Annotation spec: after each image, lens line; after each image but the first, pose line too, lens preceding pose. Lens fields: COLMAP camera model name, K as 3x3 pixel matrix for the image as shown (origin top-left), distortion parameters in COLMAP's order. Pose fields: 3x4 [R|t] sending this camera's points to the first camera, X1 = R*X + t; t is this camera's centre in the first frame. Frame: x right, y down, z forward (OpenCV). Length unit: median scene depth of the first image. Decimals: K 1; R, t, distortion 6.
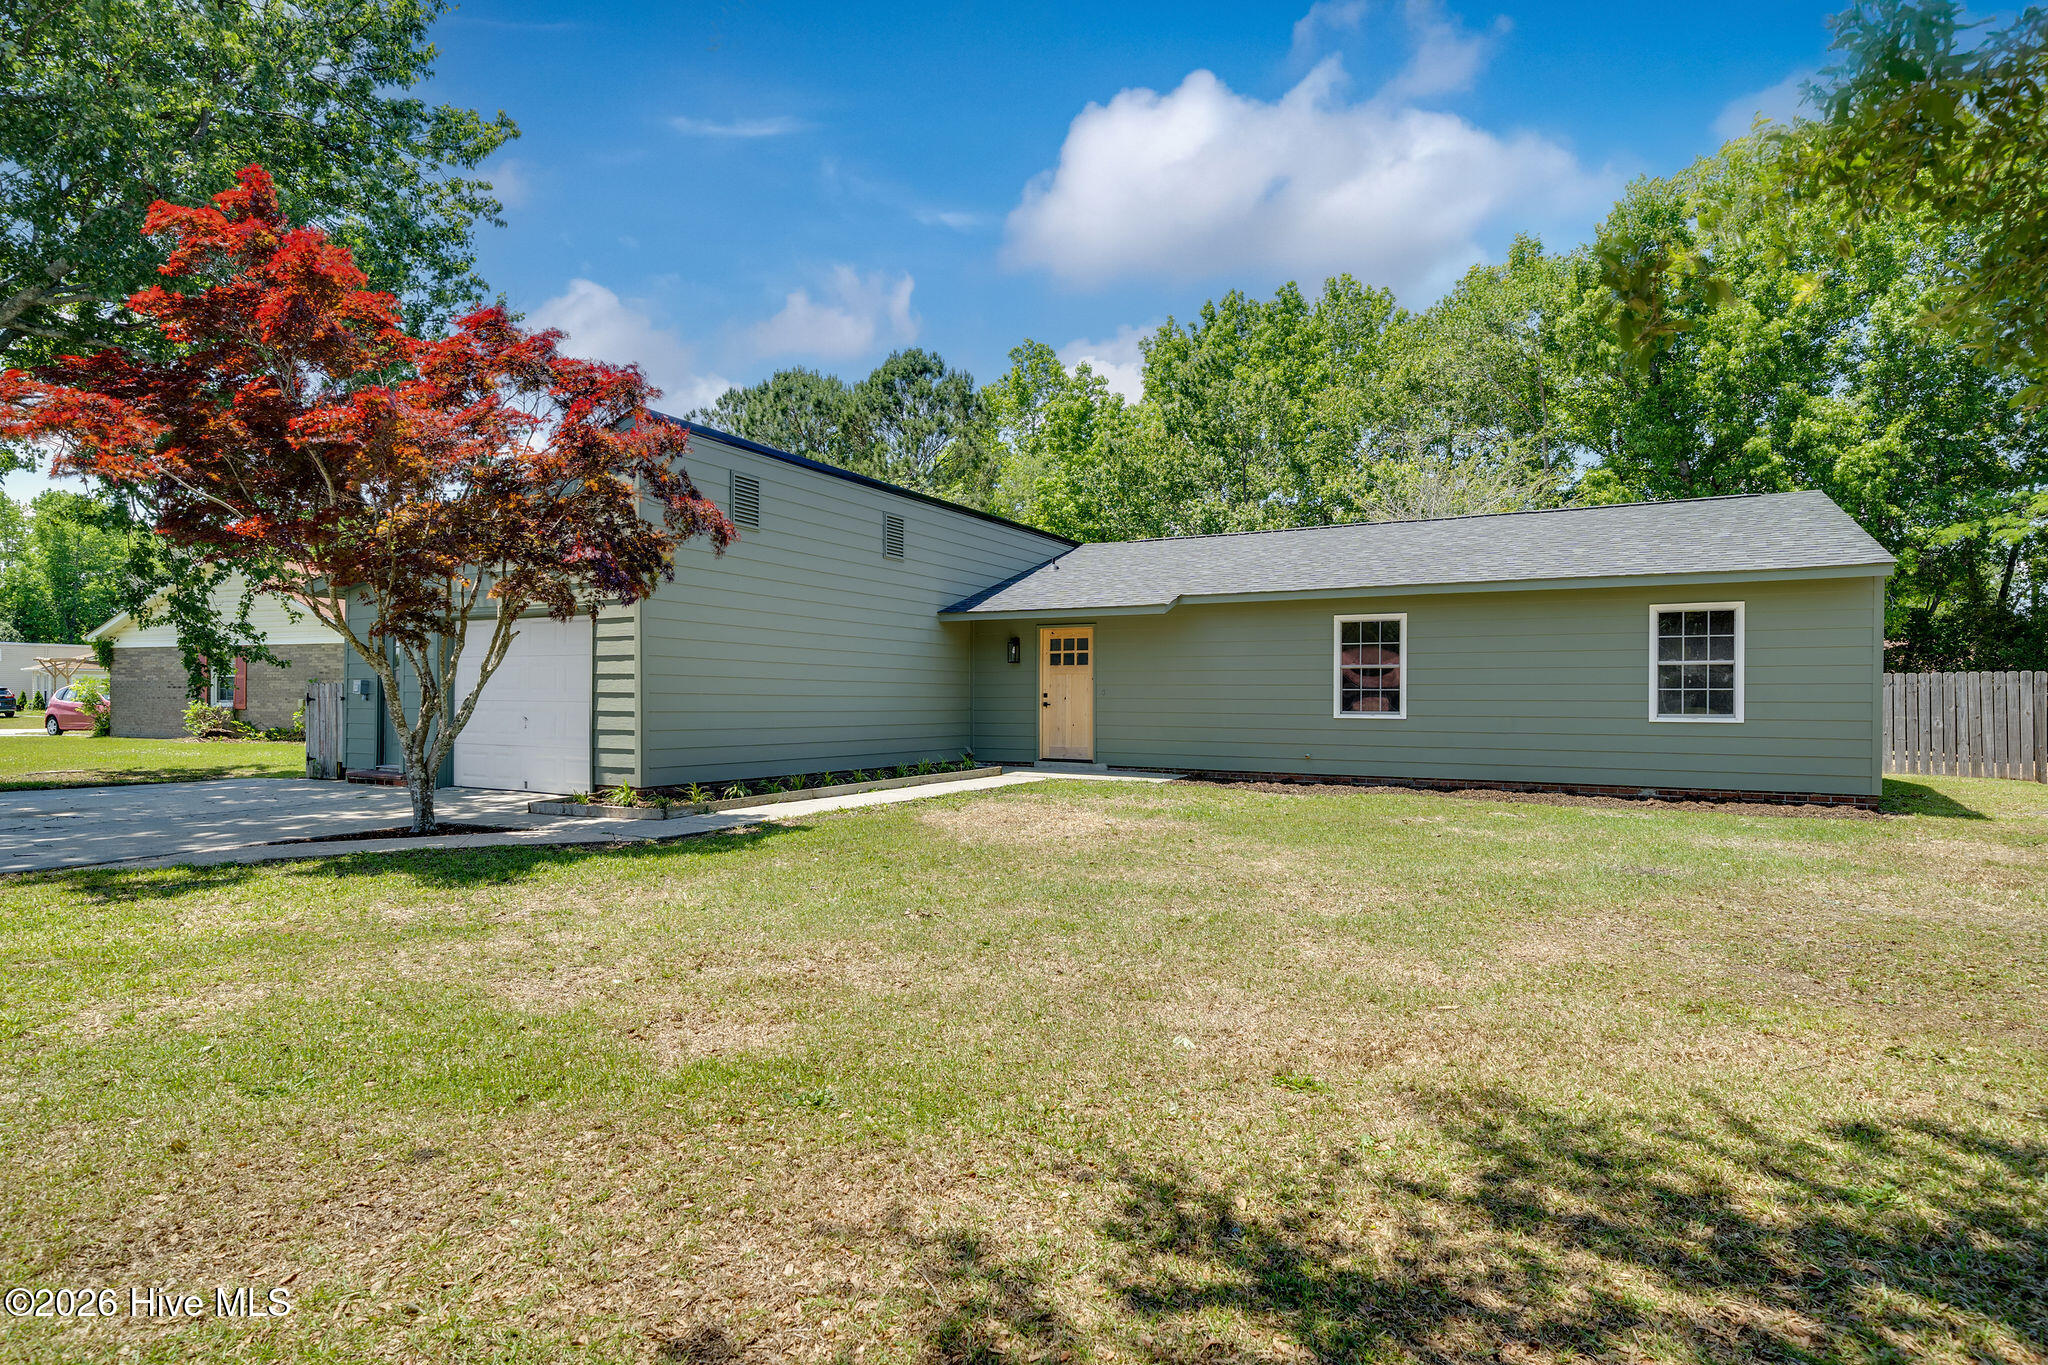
lens RADIAL K [[929.9, 0, 1034.4], [0, 929.9, 689.0], [0, 0, 1]] dist [-0.003789, -0.000448]
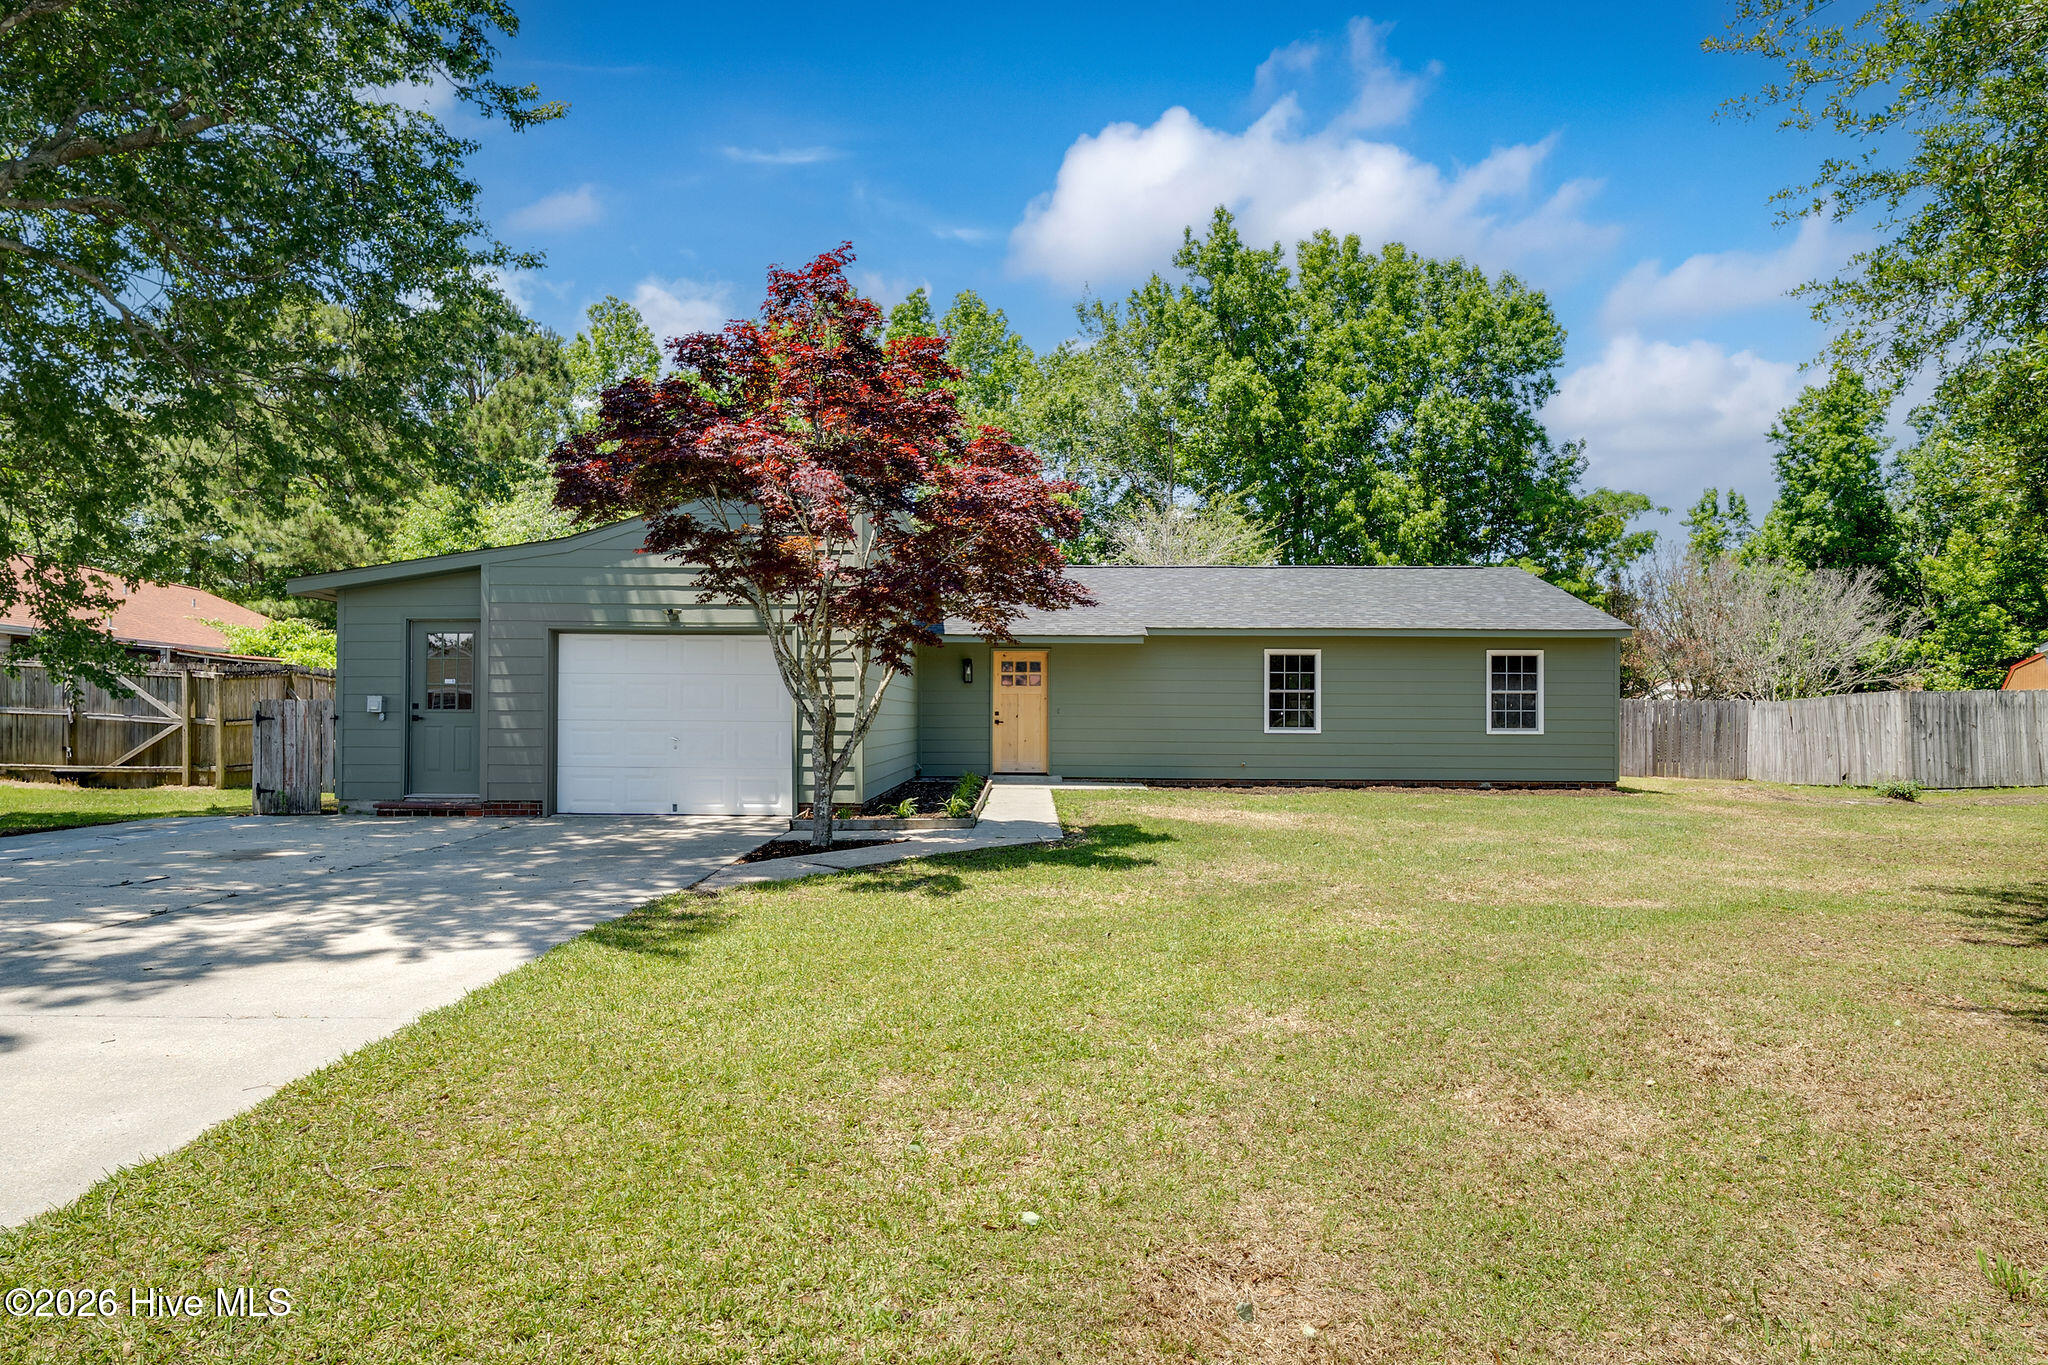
lens RADIAL K [[1075.2, 0, 913.9], [0, 1075.2, 683.6], [0, 0, 1]] dist [0.004061, 0.000365]
pose [[0.910343, 0.012284, 0.413673, -0.656108], [-0.005779, 0.999839, -0.016973, -0.006522], [-0.413815, 0.013061, 0.910268, -0.098350]]
